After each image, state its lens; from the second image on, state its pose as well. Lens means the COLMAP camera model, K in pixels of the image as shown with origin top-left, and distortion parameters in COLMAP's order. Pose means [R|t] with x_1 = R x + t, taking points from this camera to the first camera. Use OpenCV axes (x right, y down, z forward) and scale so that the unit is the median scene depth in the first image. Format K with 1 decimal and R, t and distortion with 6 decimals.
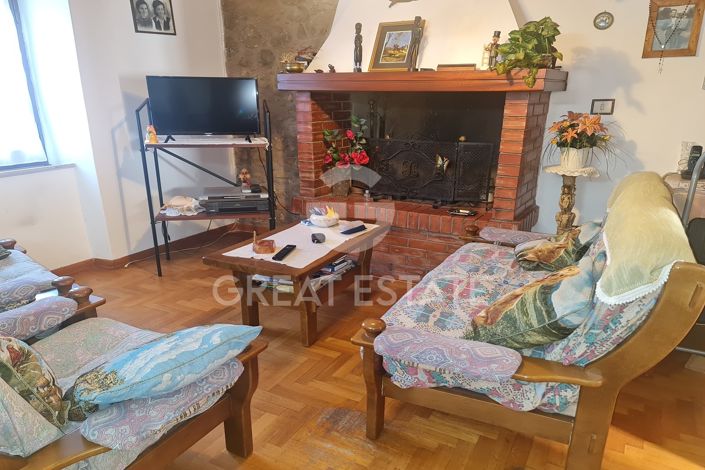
lens RADIAL K [[506.7, 0, 348.4], [0, 506.7, 244.5], [0, 0, 1]] dist [0.079992, -0.080600]
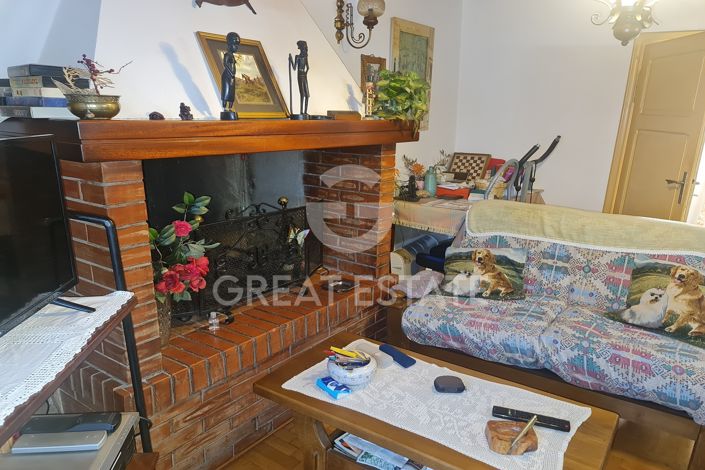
lens RADIAL K [[506.7, 0, 348.4], [0, 506.7, 244.5], [0, 0, 1]] dist [0.079992, -0.080600]
pose [[0.120961, -0.253937, 0.959627, -0.527978], [0.286397, 0.934544, 0.211199, -0.283990], [-0.950445, 0.249287, 0.185770, 0.790595]]
